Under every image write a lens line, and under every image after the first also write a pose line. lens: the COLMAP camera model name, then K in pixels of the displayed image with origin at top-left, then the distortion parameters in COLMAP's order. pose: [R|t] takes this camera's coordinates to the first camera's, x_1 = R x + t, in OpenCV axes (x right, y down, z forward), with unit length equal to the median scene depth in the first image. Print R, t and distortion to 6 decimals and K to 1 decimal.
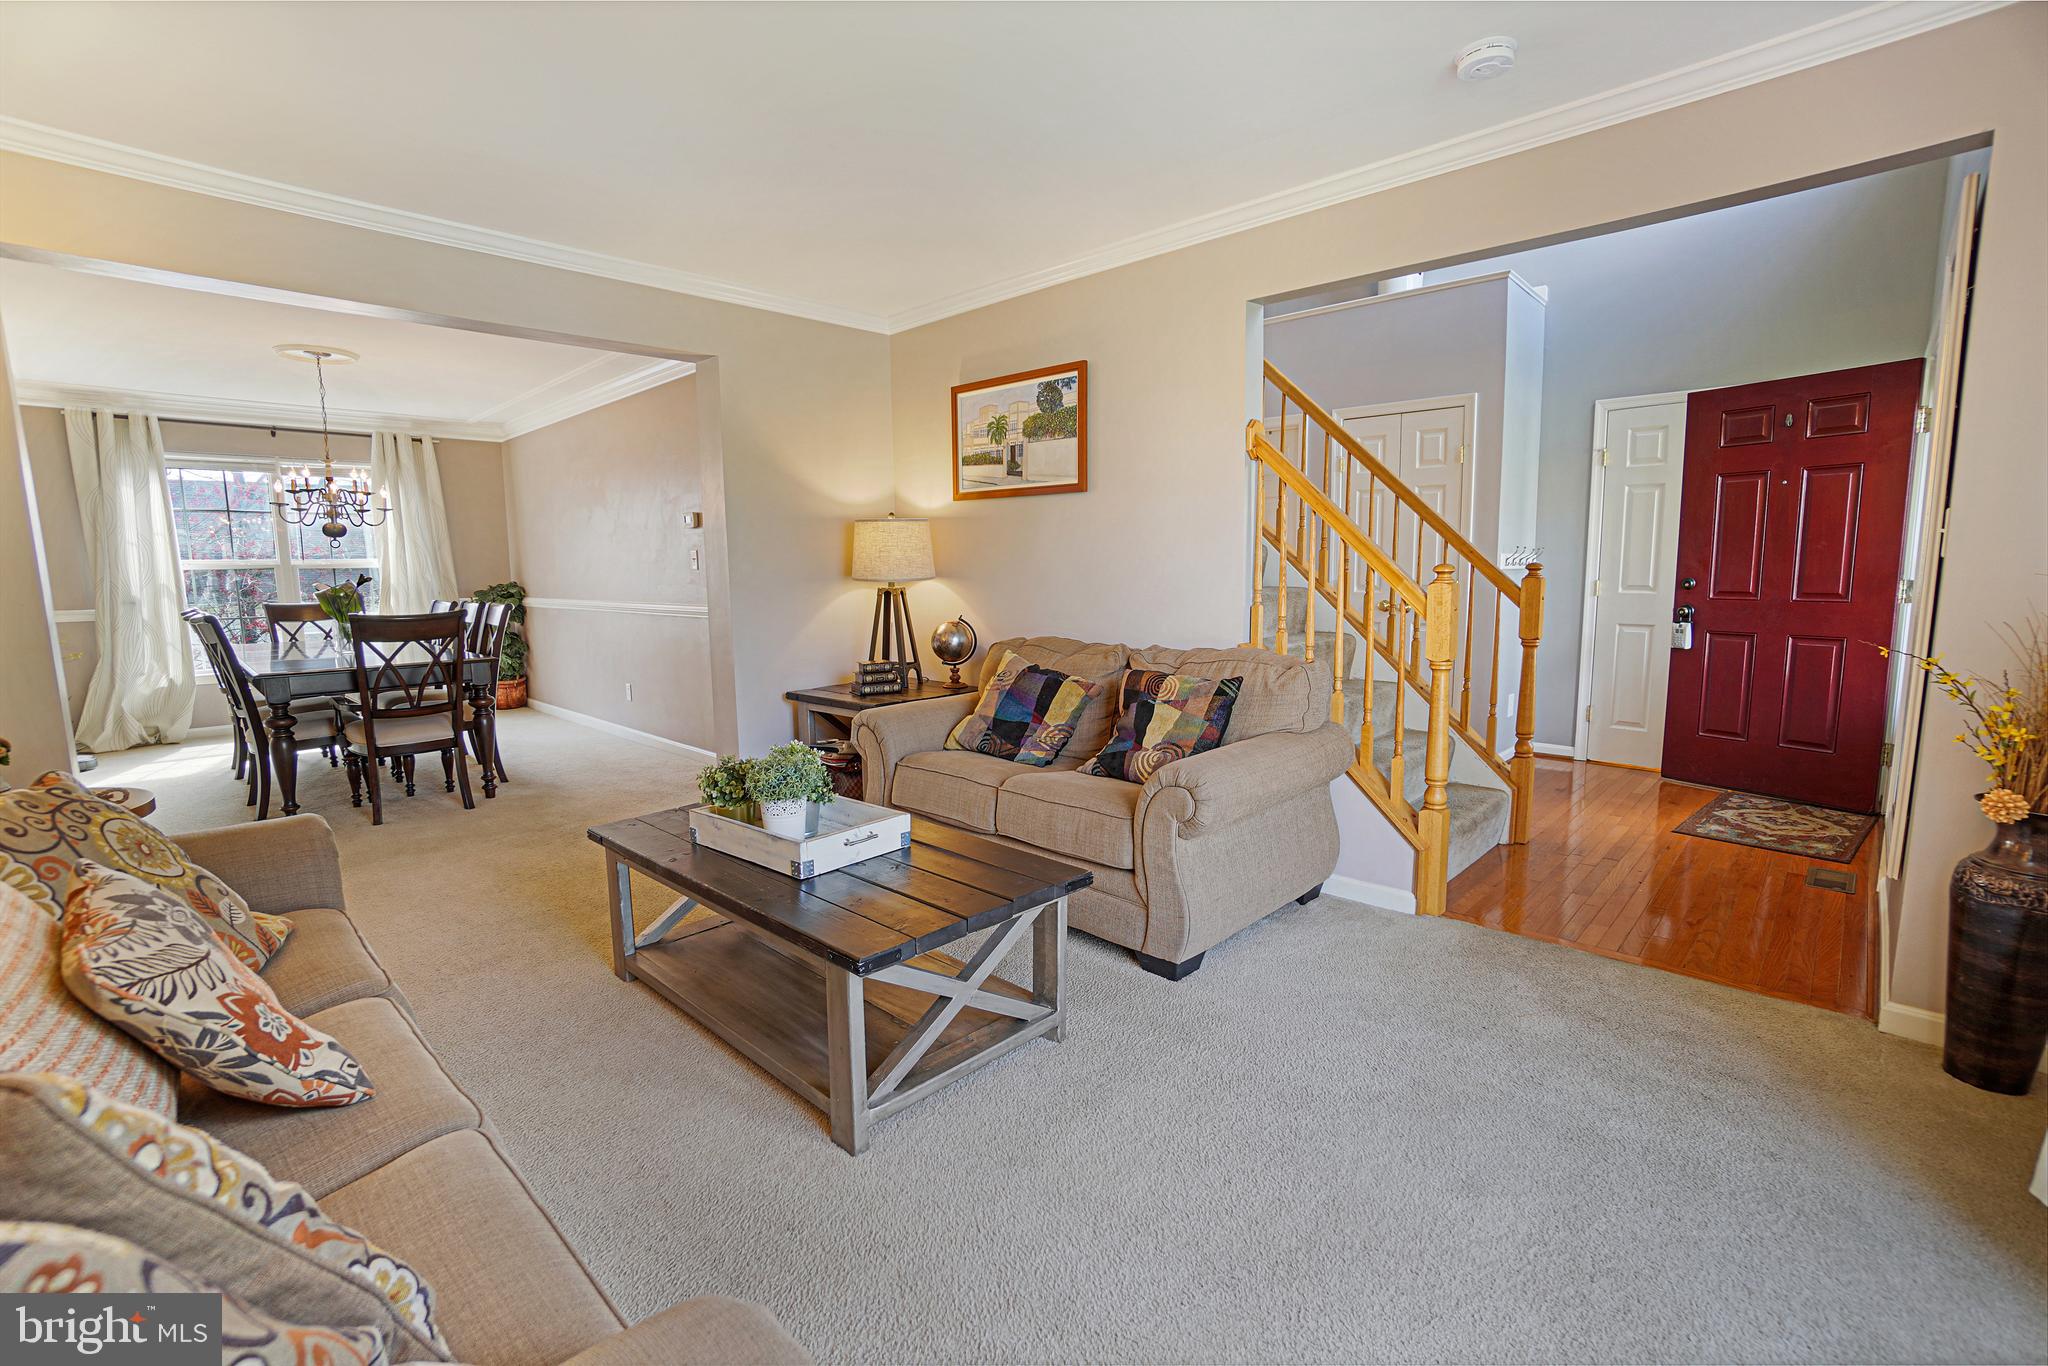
lens RADIAL K [[901.4, 0, 1024.0], [0, 901.4, 683.0], [0, 0, 1]] dist [-0.061067, 0.022349]
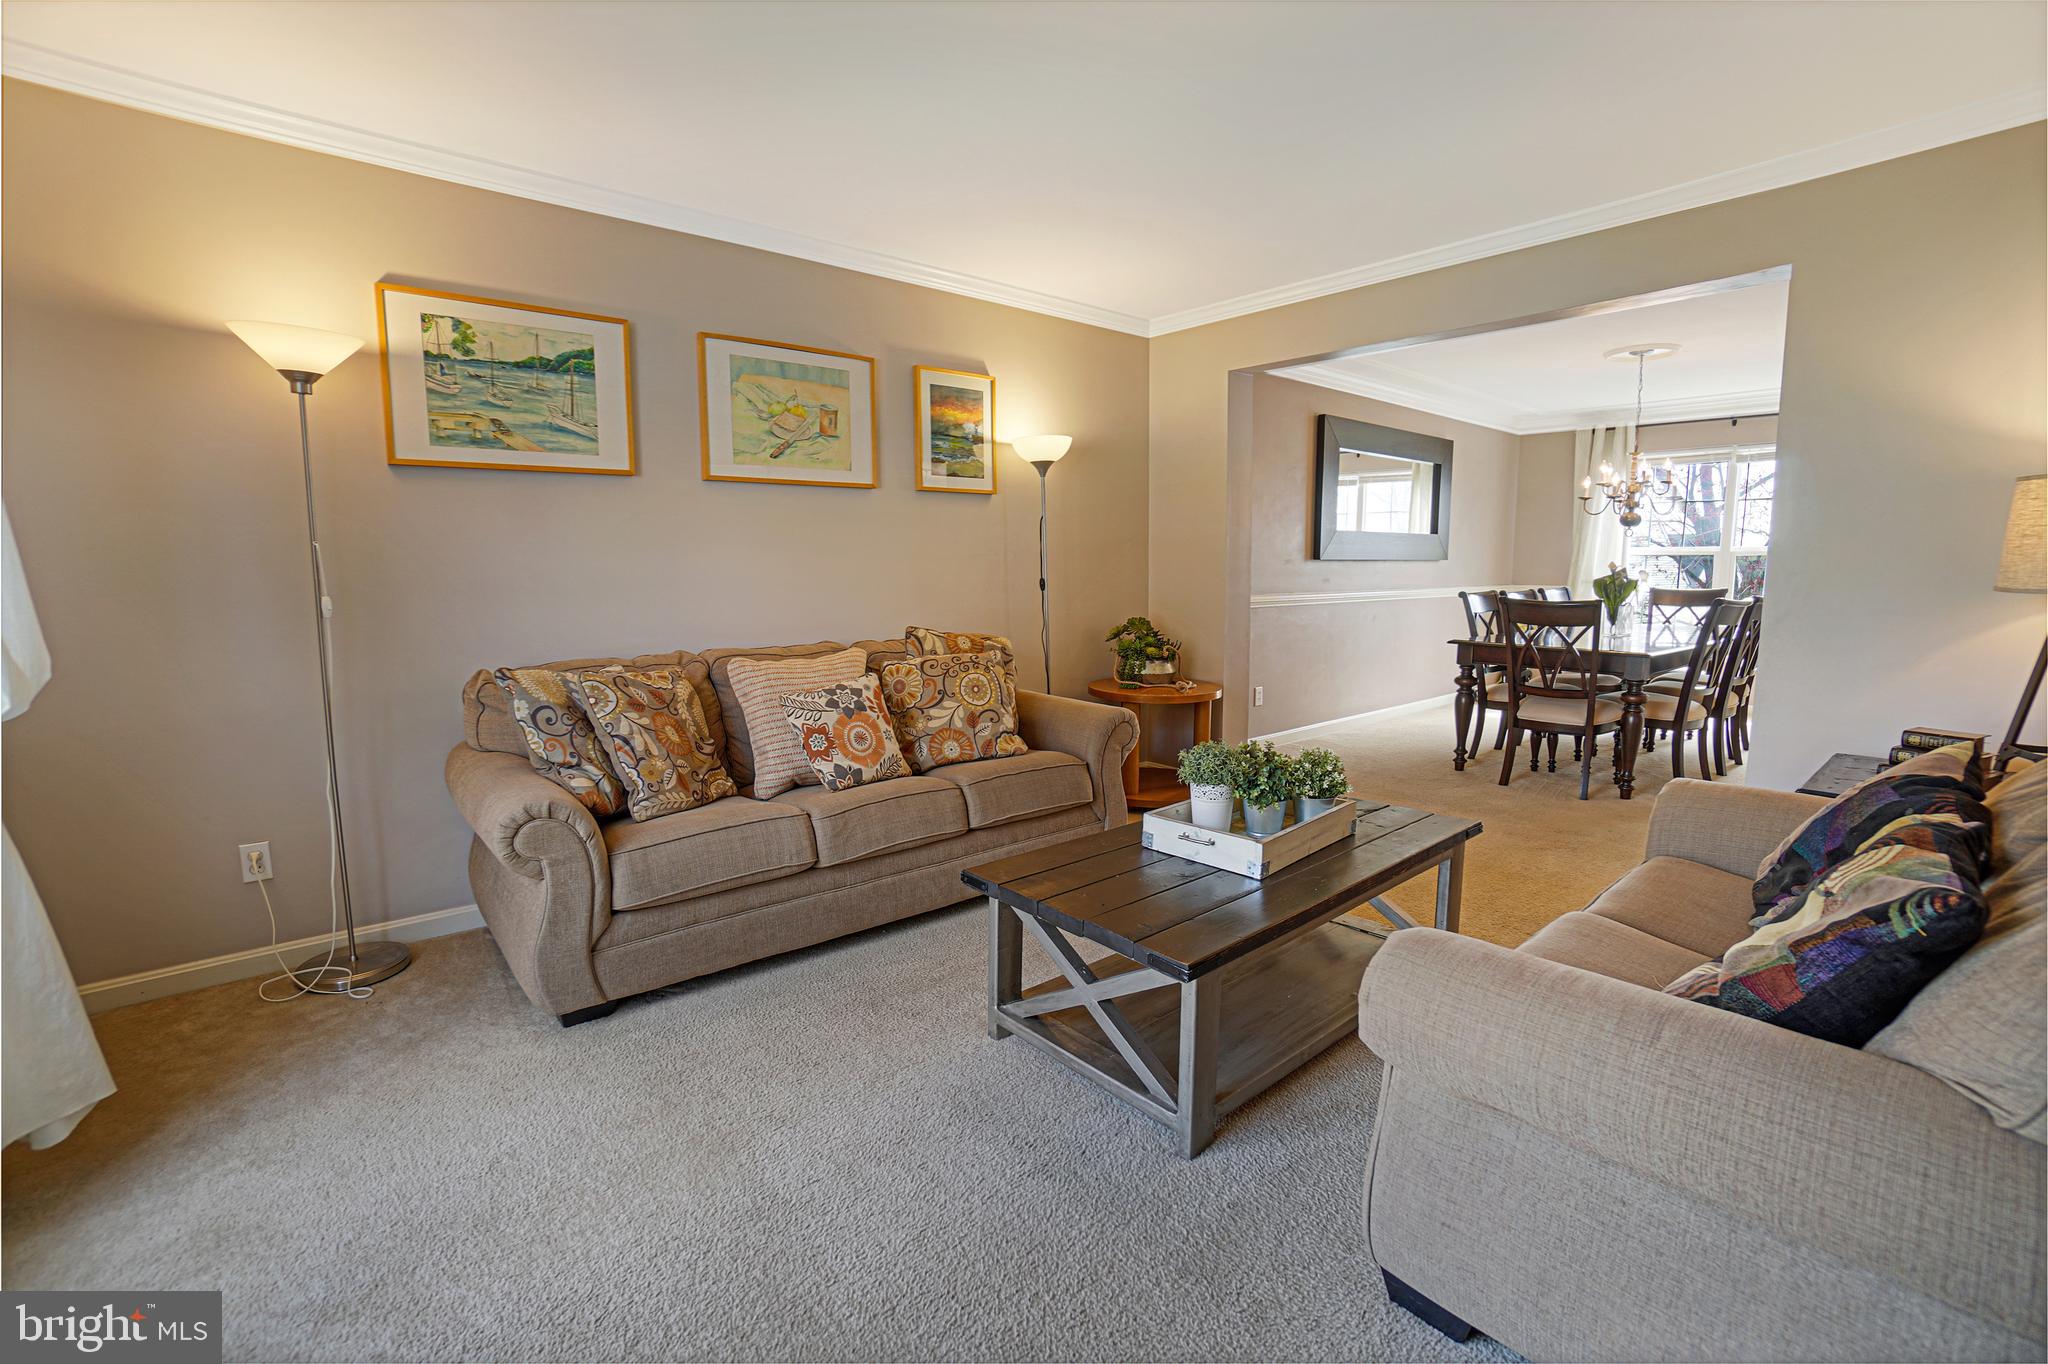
lens RADIAL K [[901.4, 0, 1024.0], [0, 901.4, 682.0], [0, 0, 1]] dist [-0.061067, 0.022349]
pose [[-0.103915, 0.142557, -0.984317, 0.385665], [-0.123310, 0.980192, 0.154978, -0.061898], [0.986912, 0.137481, -0.084278, 0.426775]]
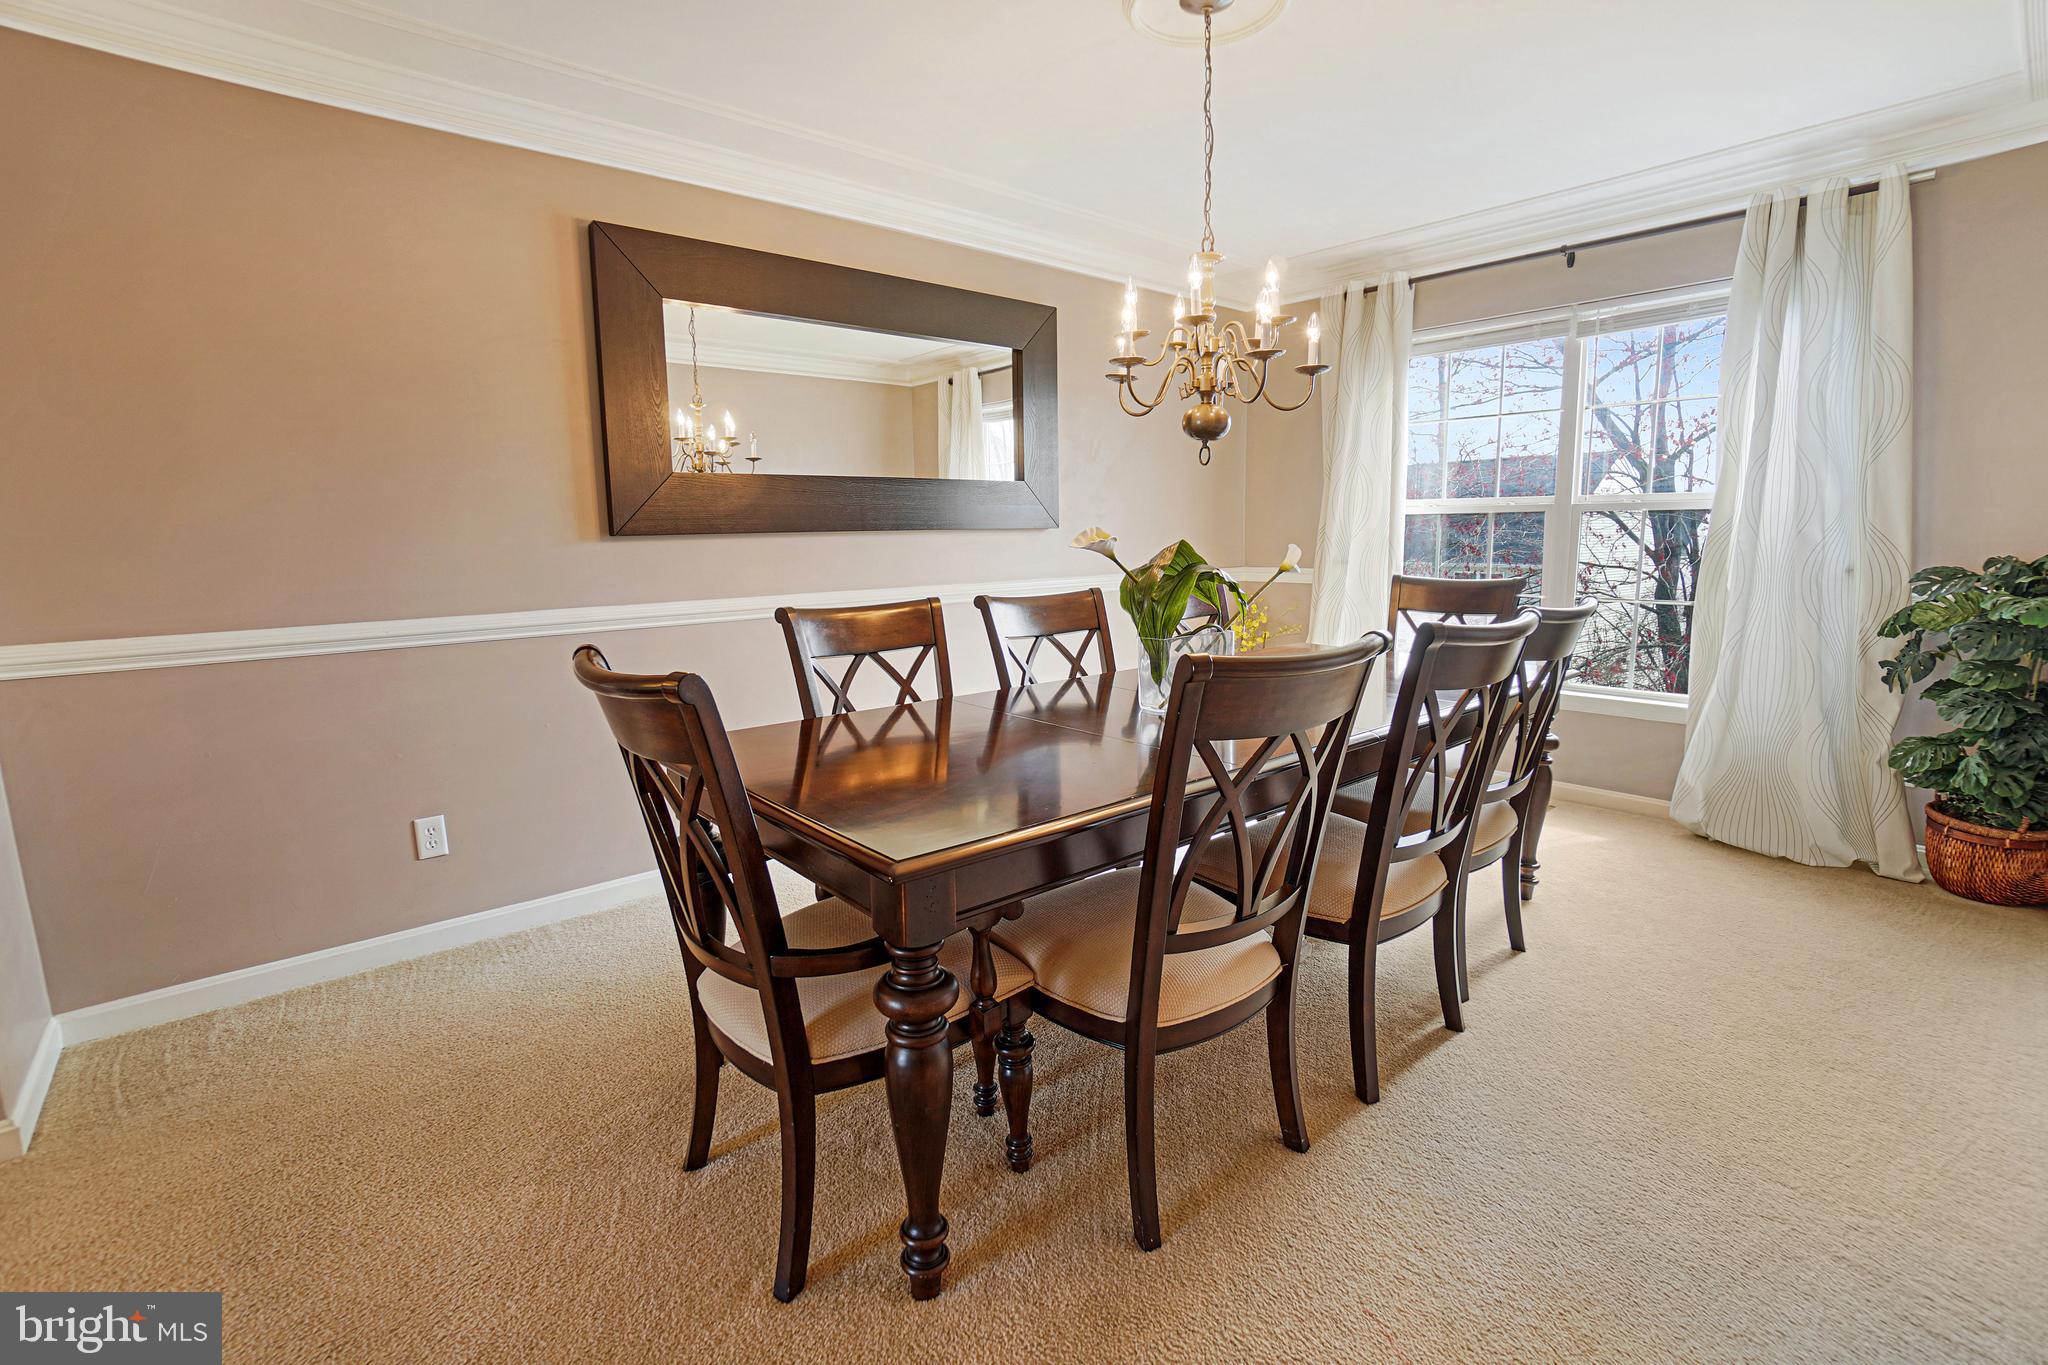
lens RADIAL K [[848.4, 0, 1032.8], [0, 848.4, 643.0], [0, 0, 1]] dist [-0.051112, 0.000133]
pose [[-0.115604, 0.151564, -0.981664, -0.419145], [-0.116578, 0.979390, 0.164942, -0.143589], [0.986431, 0.133508, -0.095553, 1.059619]]
